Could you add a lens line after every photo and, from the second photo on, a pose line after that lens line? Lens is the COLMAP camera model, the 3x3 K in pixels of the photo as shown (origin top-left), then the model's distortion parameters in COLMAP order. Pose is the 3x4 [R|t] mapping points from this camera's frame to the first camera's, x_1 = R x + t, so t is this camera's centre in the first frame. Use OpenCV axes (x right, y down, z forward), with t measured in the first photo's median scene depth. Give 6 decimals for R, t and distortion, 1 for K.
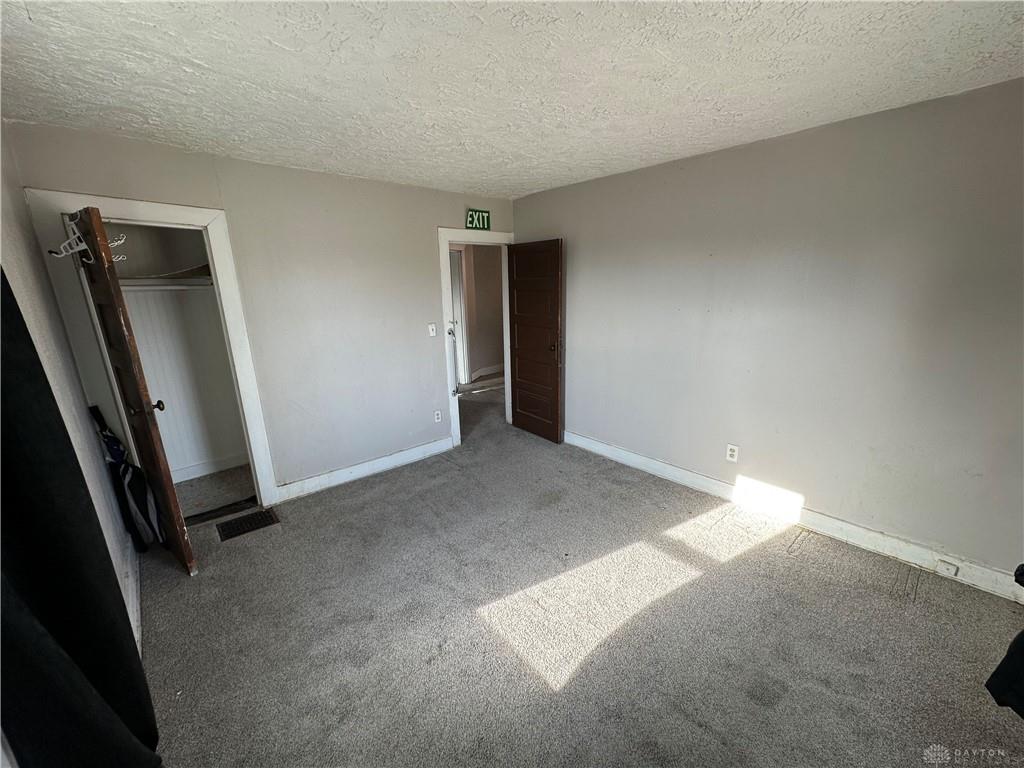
lens RADIAL K [[406.7, 0, 510.5], [0, 406.7, 379.5], [0, 0, 1]] dist [-0.000228, 0.000026]
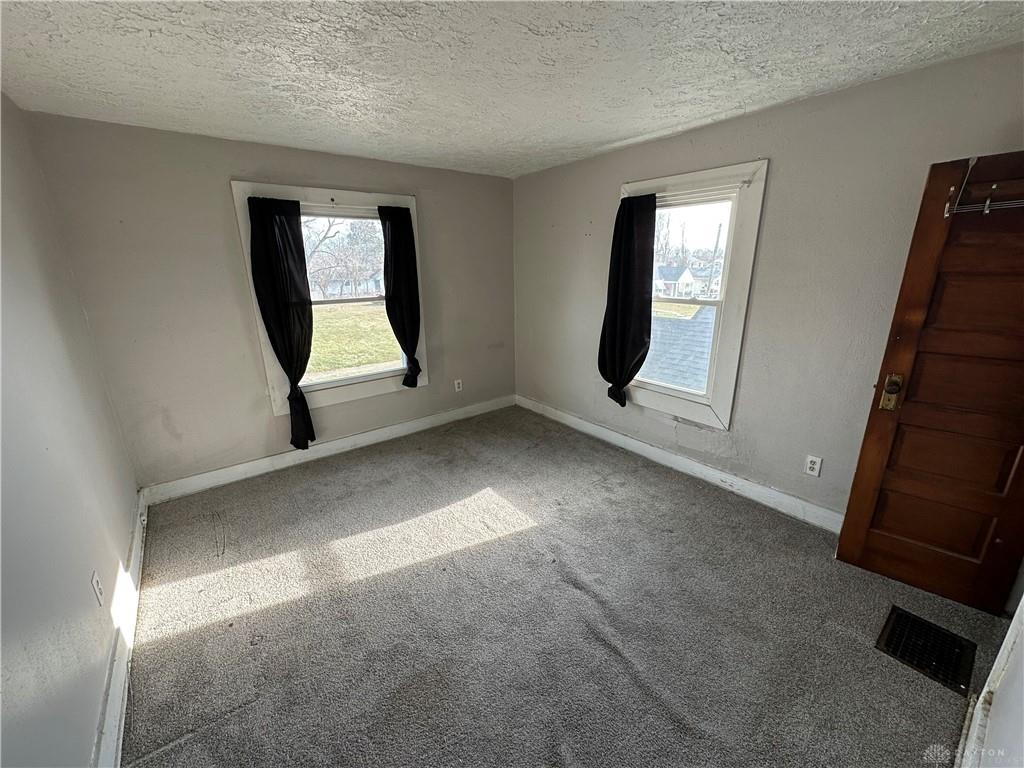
lens RADIAL K [[406.7, 0, 510.5], [0, 406.7, 379.5], [0, 0, 1]] dist [-0.000228, 0.000026]
pose [[-0.996945, 0.021943, 0.074964, -0.087840], [0.057948, 0.851304, 0.521464, -0.401049], [-0.052375, 0.524214, -0.849974, 1.565396]]
